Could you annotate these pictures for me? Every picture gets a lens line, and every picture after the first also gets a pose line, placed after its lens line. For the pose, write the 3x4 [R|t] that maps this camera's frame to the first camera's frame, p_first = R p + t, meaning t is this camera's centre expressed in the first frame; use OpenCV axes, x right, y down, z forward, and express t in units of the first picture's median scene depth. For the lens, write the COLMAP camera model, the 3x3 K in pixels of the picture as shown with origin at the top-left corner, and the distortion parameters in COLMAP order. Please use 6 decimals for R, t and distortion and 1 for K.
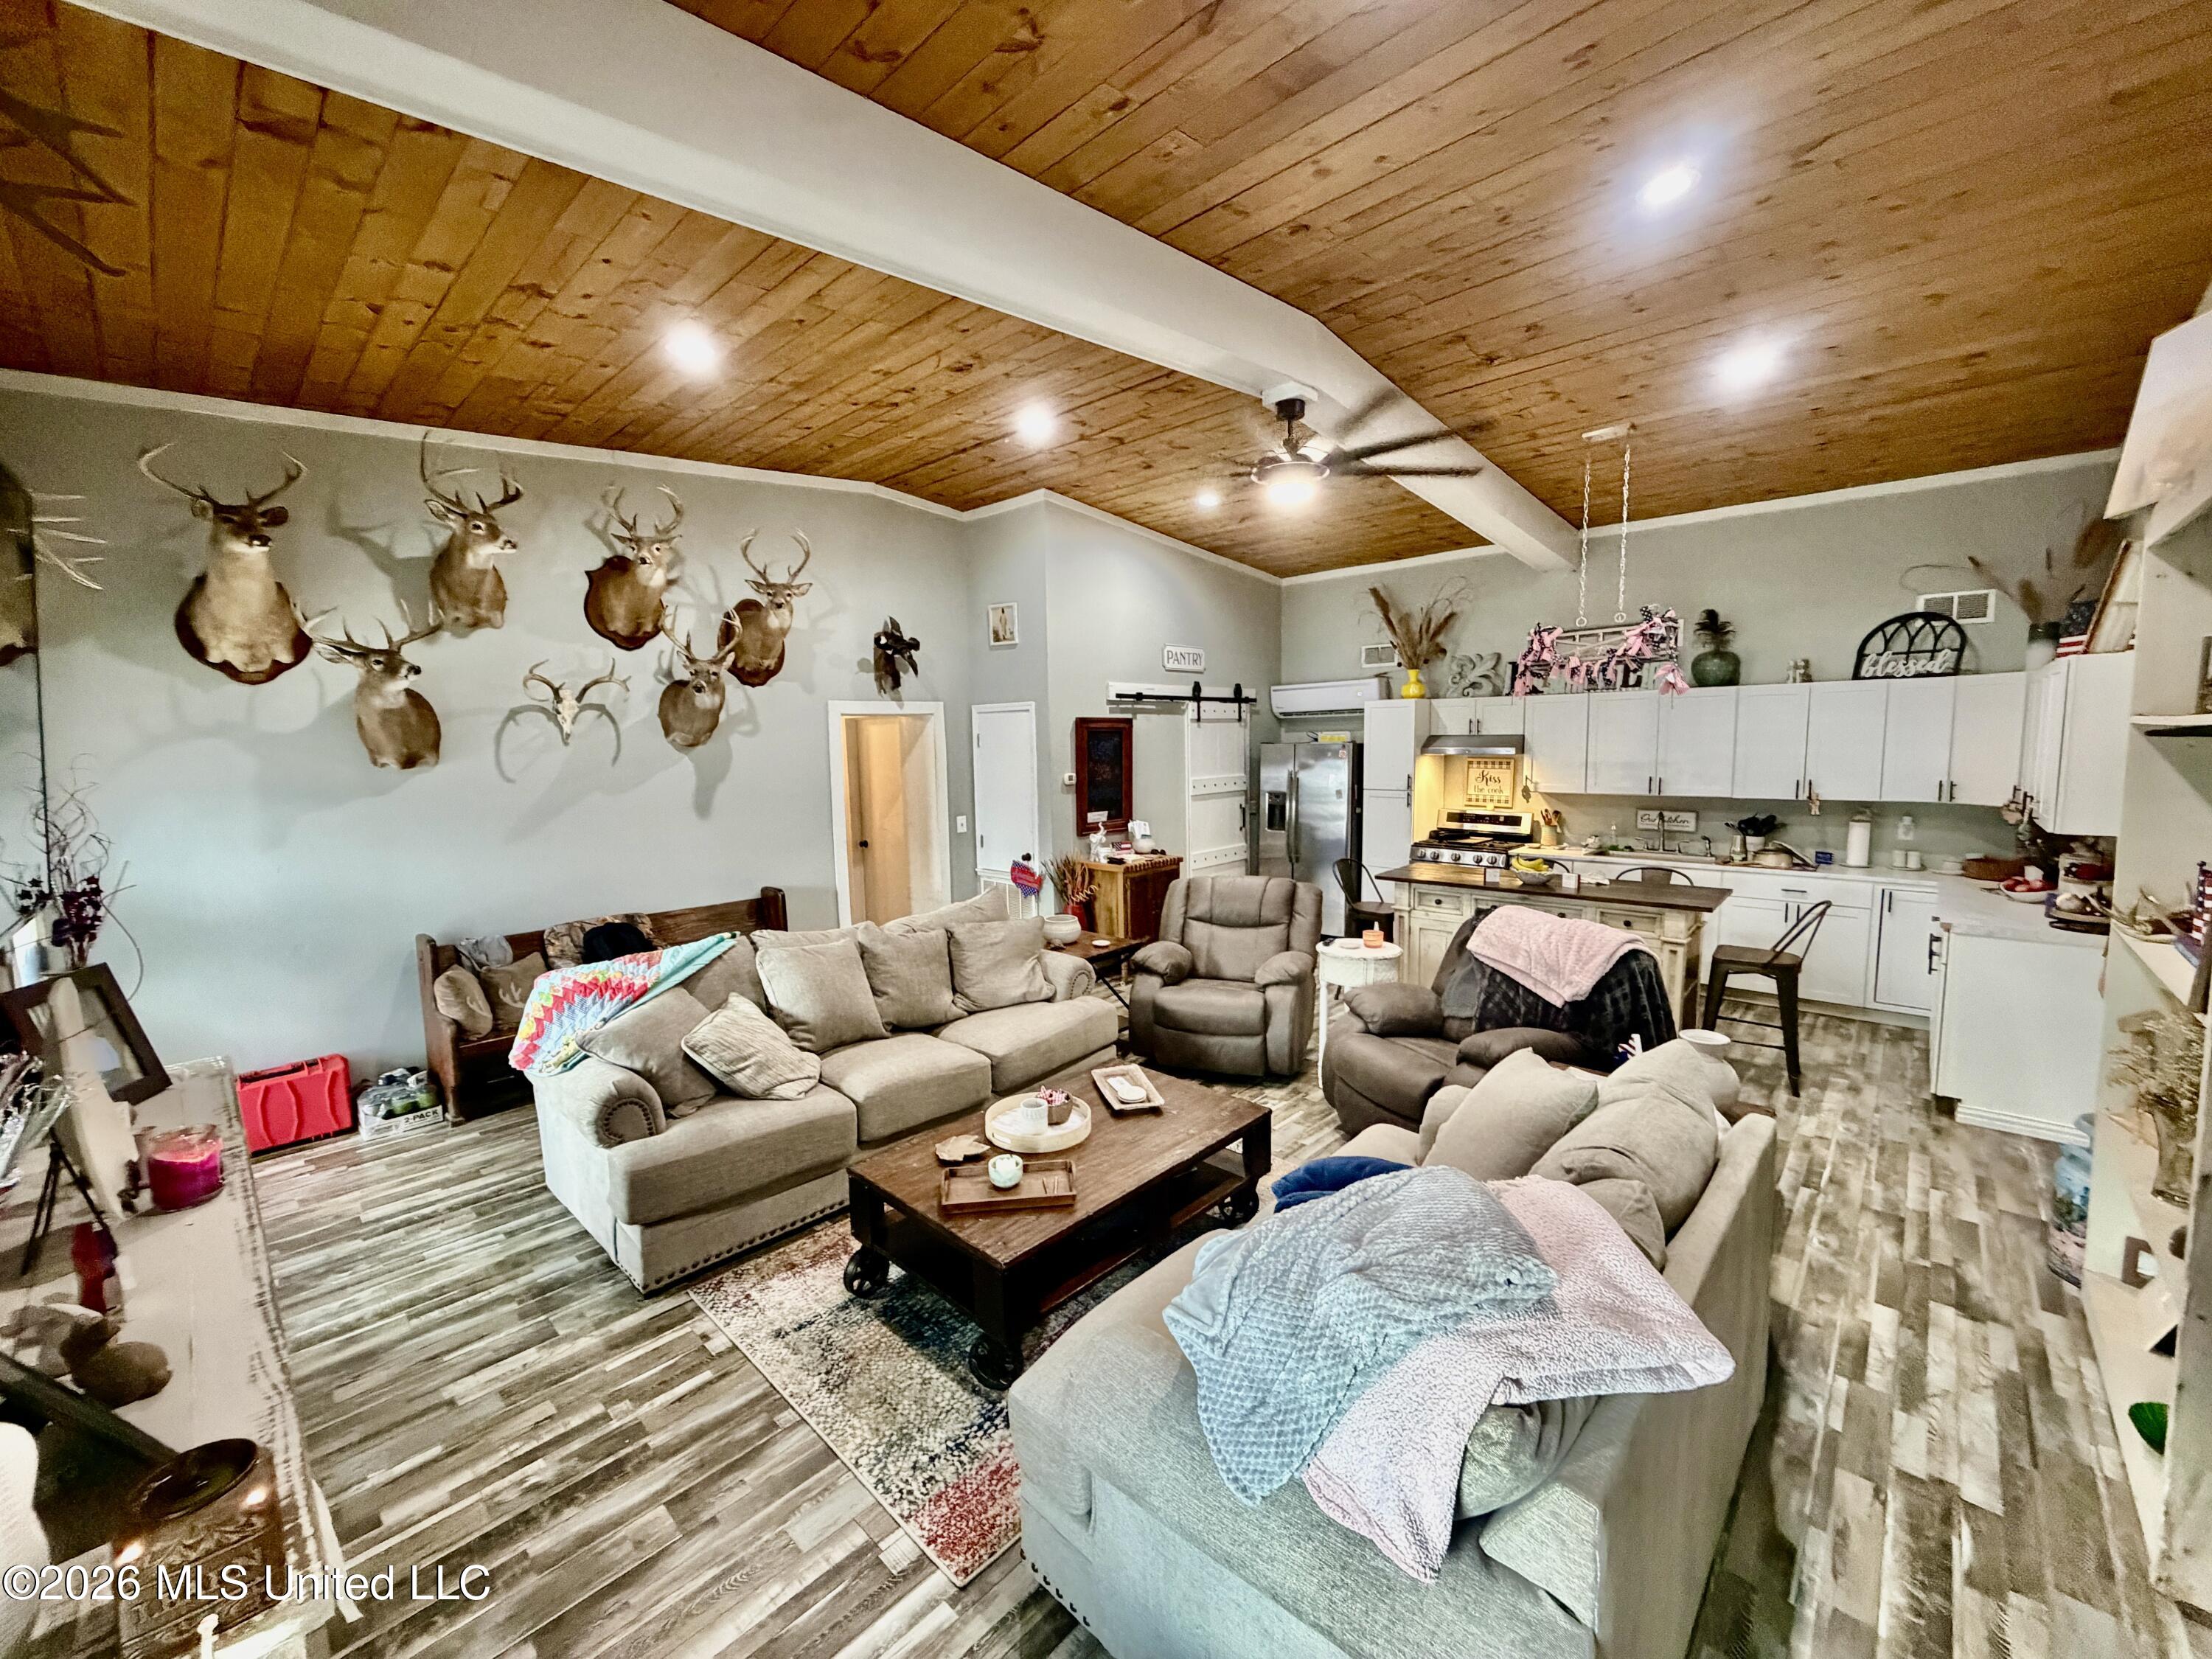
lens RADIAL K [[880.5, 0, 1089.3], [0, 880.5, 819.8], [0, 0, 1]] dist [-0.008124, 0.001114]
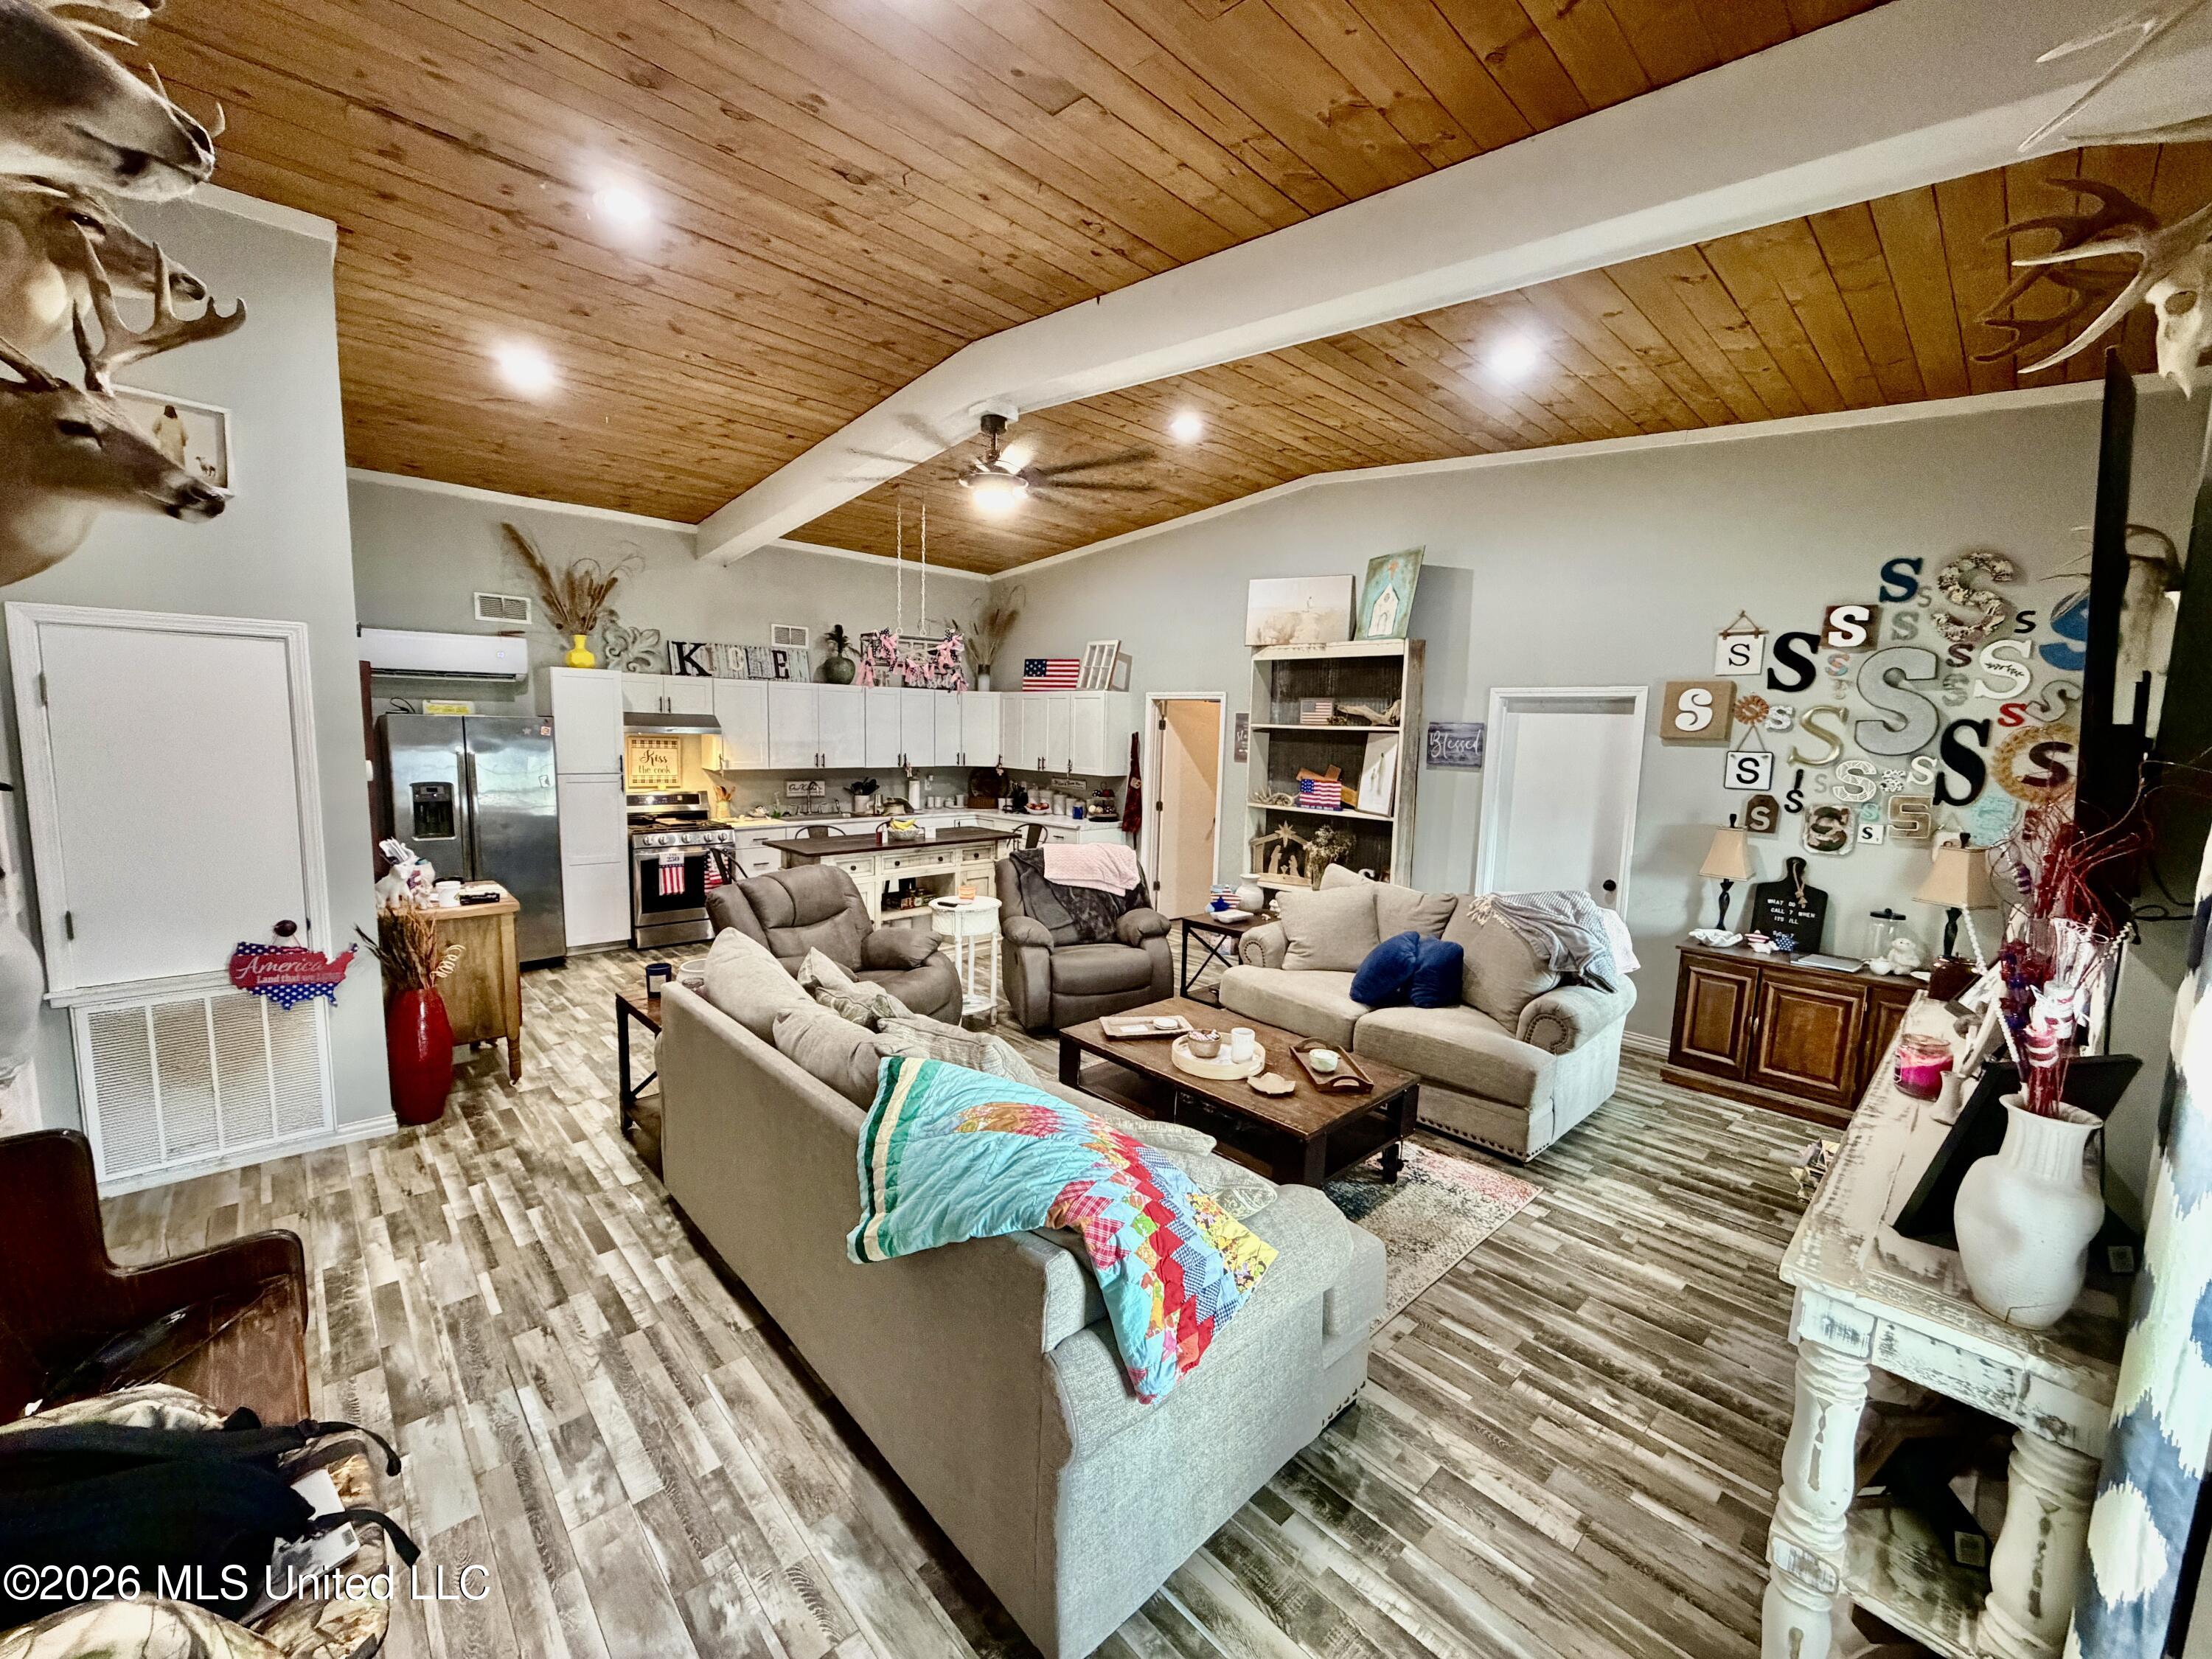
lens RADIAL K [[880.5, 0, 1097.2], [0, 880.5, 831.5], [0, 0, 1]] dist [-0.008124, 0.001114]
pose [[0.051676, -0.101821, 0.993460, -0.606158], [0.063047, 0.993137, 0.098509, -0.037794], [-0.996672, 0.057544, 0.057741, 0.551323]]
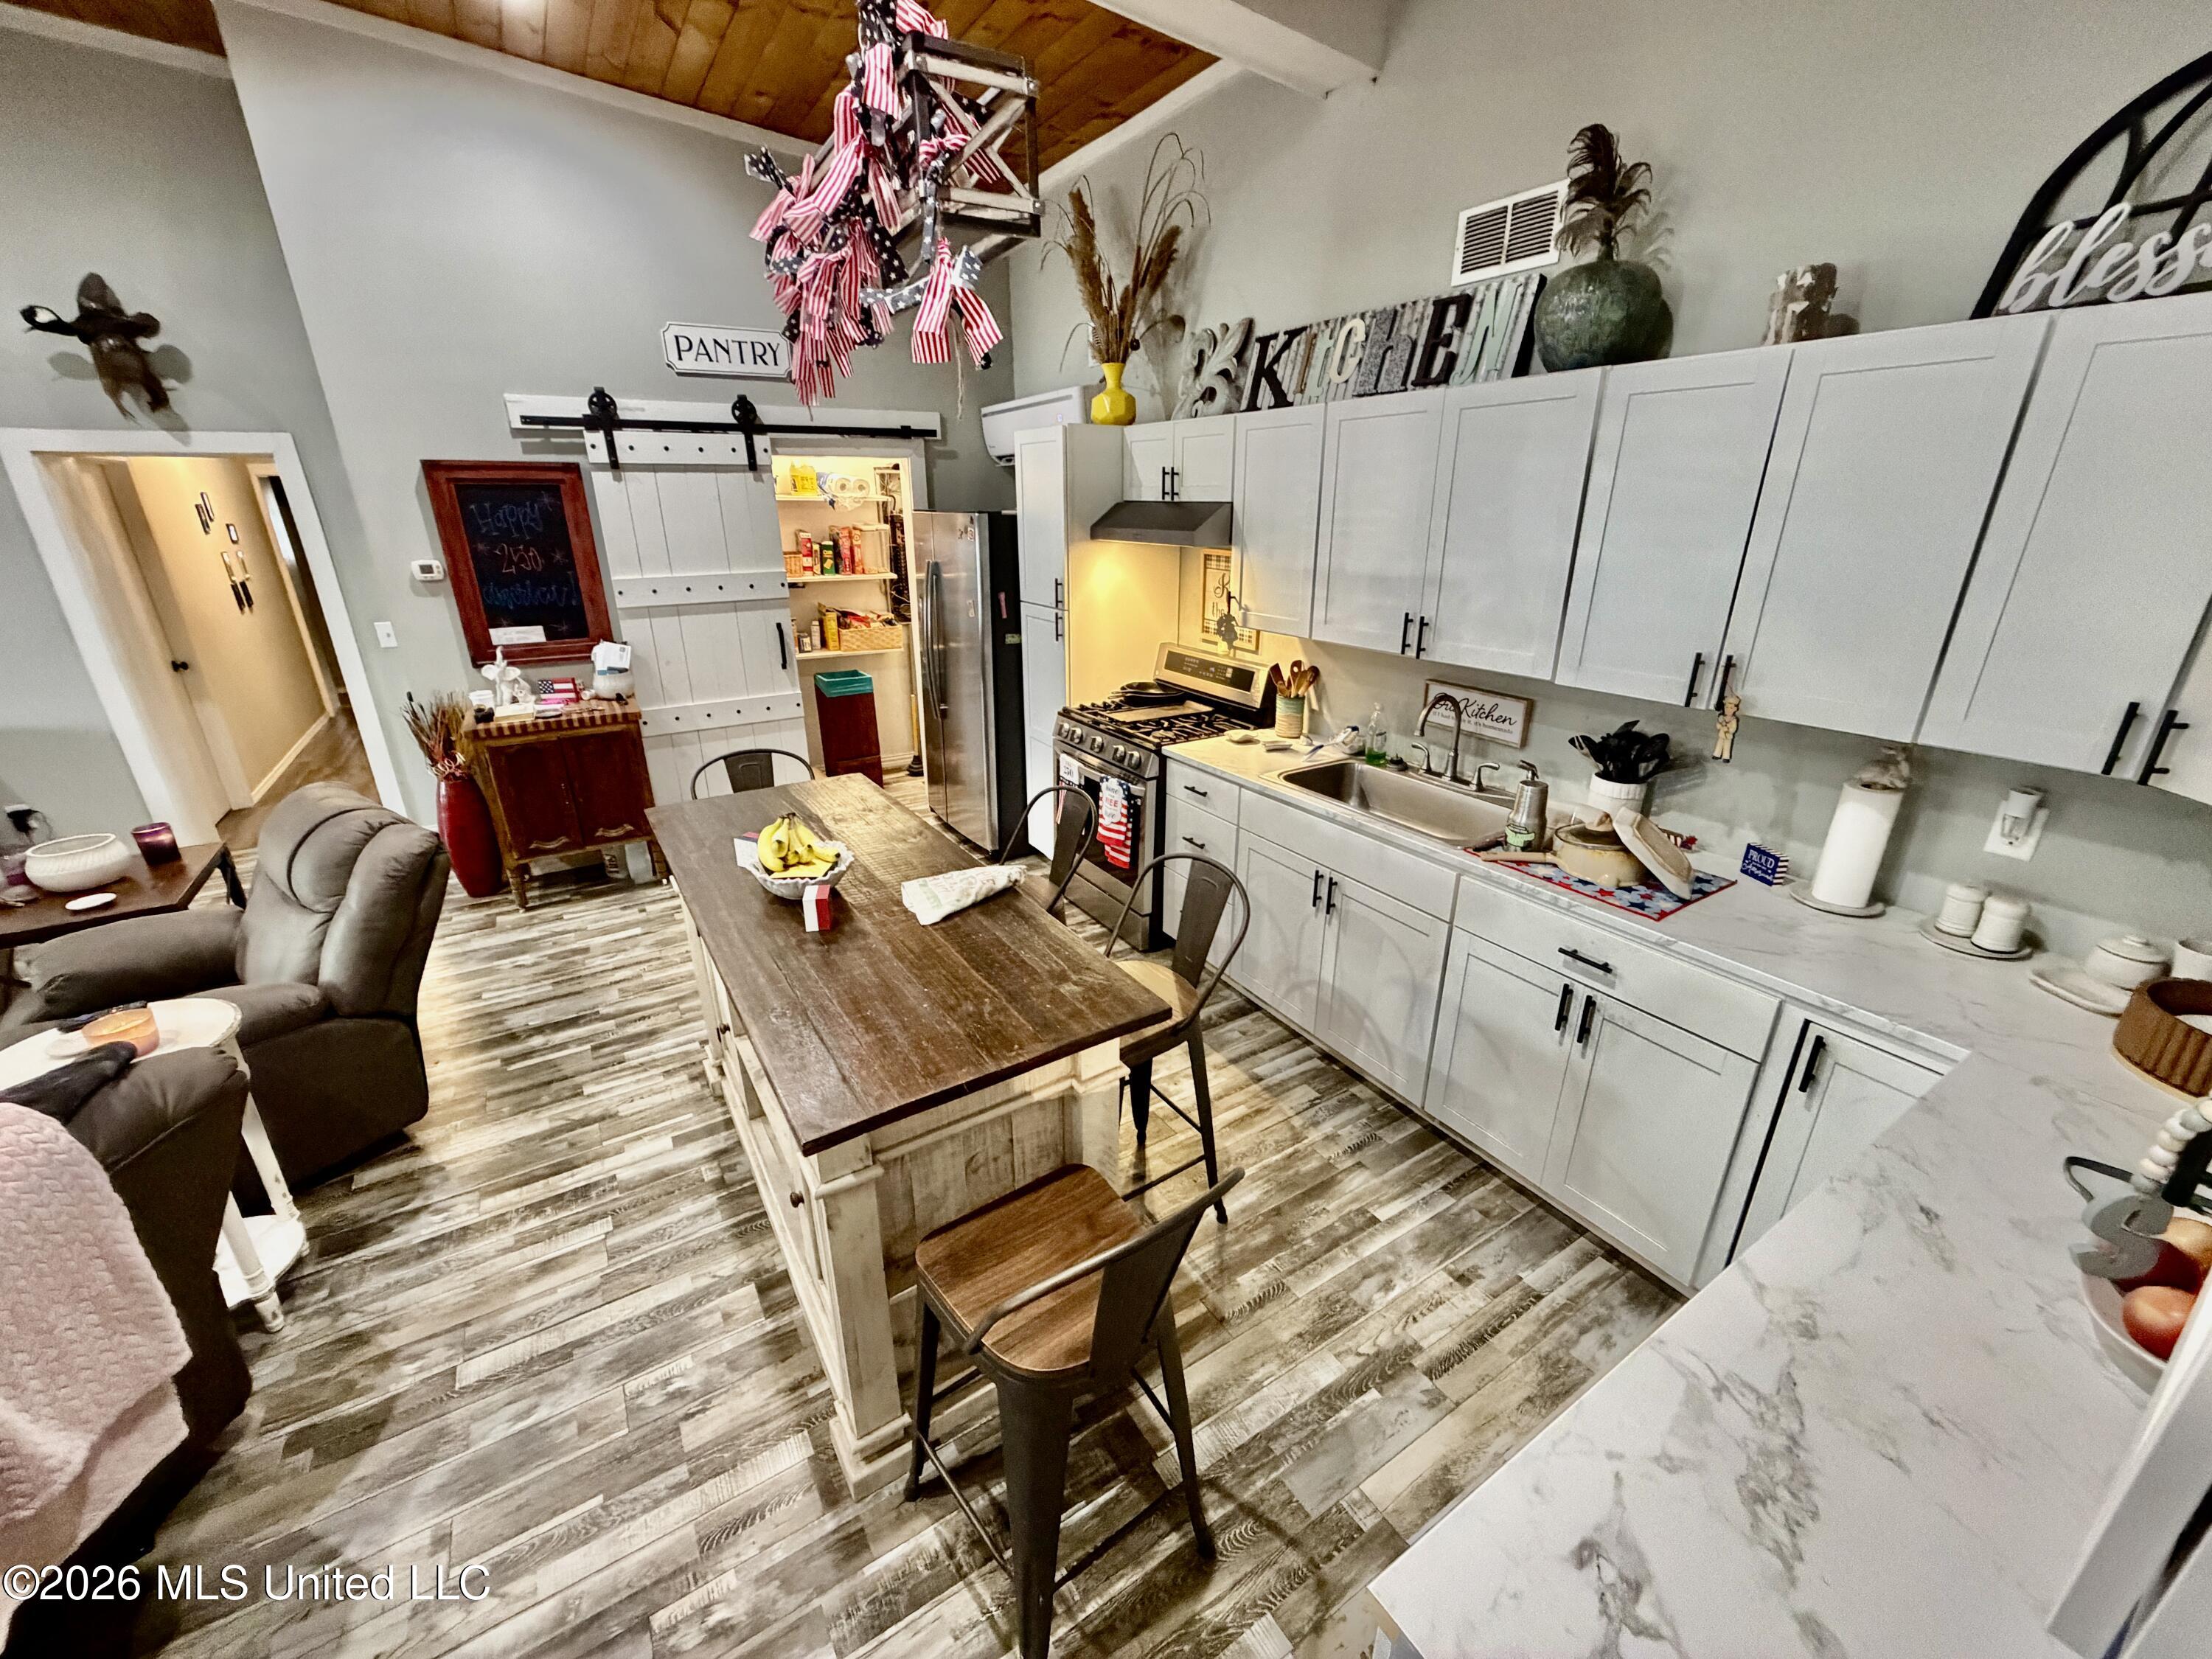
lens RADIAL K [[880.5, 0, 1106.6], [0, 880.5, 830.0], [0, 0, 1]] dist [-0.008124, 0.001114]
pose [[0.969627, 0.099506, -0.223432, 0.620753], [-0.036454, 0.962095, 0.270269, -0.059696], [0.241856, -0.253915, 0.936500, 0.558444]]
